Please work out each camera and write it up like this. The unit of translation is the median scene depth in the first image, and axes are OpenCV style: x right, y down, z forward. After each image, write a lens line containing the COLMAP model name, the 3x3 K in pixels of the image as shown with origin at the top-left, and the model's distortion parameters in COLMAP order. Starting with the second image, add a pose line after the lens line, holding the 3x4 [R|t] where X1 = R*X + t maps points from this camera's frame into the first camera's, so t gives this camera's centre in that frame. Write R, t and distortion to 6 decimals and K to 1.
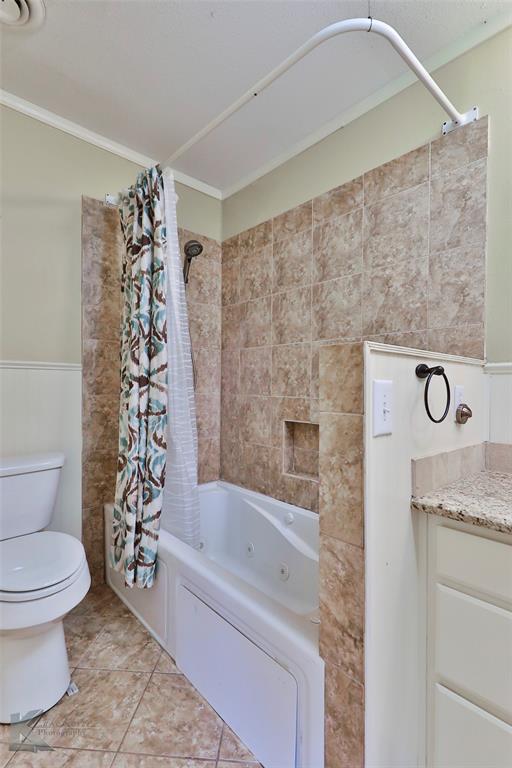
lens RADIAL K [[368.3, 0, 274.1], [0, 368.3, 393.5], [0, 0, 1]] dist [0.019274, -0.008626]
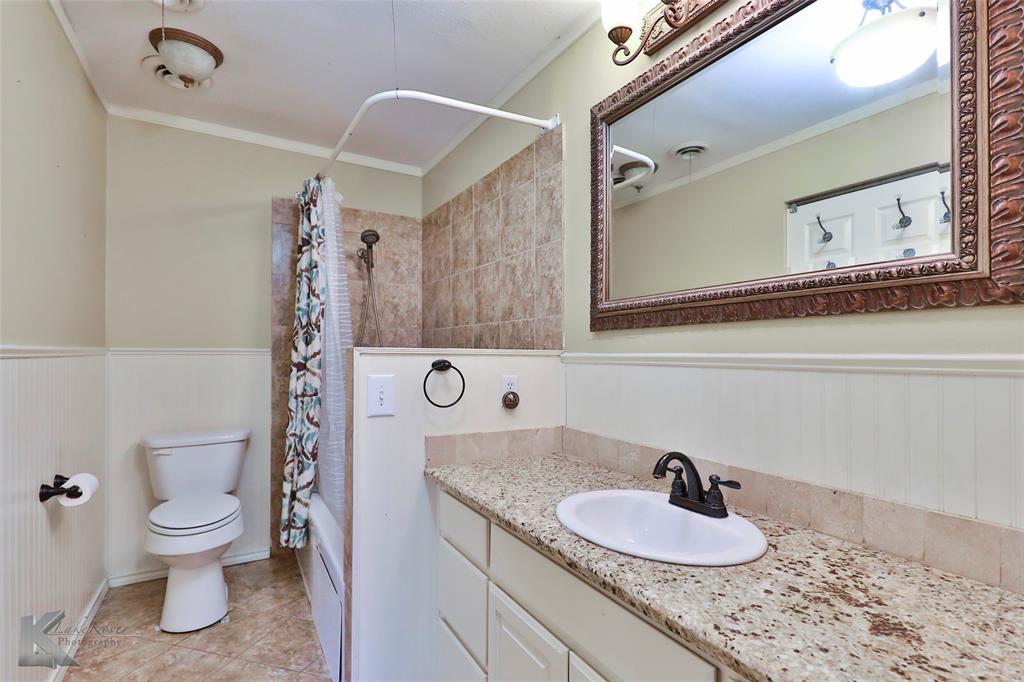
lens RADIAL K [[491.1, 0, 525.9], [0, 491.1, 359.0], [0, 0, 1]] dist [0.019274, -0.008626]
pose [[0.979027, -0.001210, -0.203728, 0.624498], [-0.001683, 0.999900, -0.014025, -0.036640], [0.203725, 0.014074, 0.978927, -0.336231]]
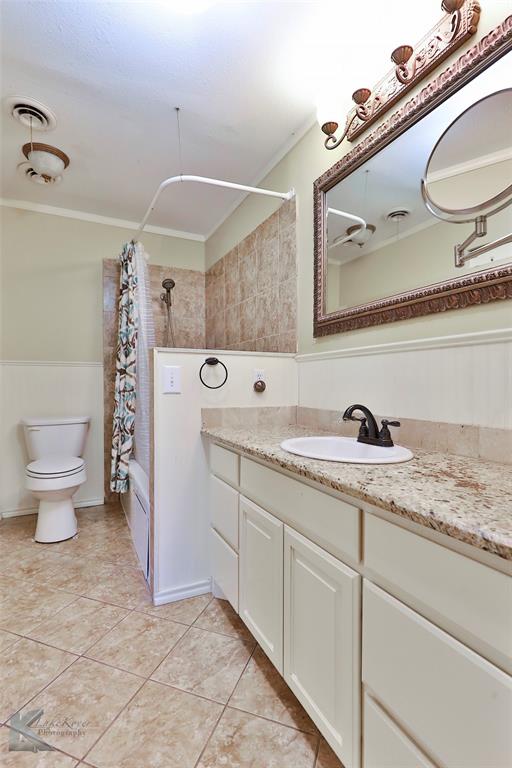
lens RADIAL K [[368.3, 0, 260.9], [0, 368.3, 391.9], [0, 0, 1]] dist [0.019274, -0.008626]
pose [[0.959971, -0.000553, -0.280099, 0.708548], [0.001209, 0.999997, 0.002169, 0.054839], [0.280097, -0.002420, 0.959969, -0.423352]]
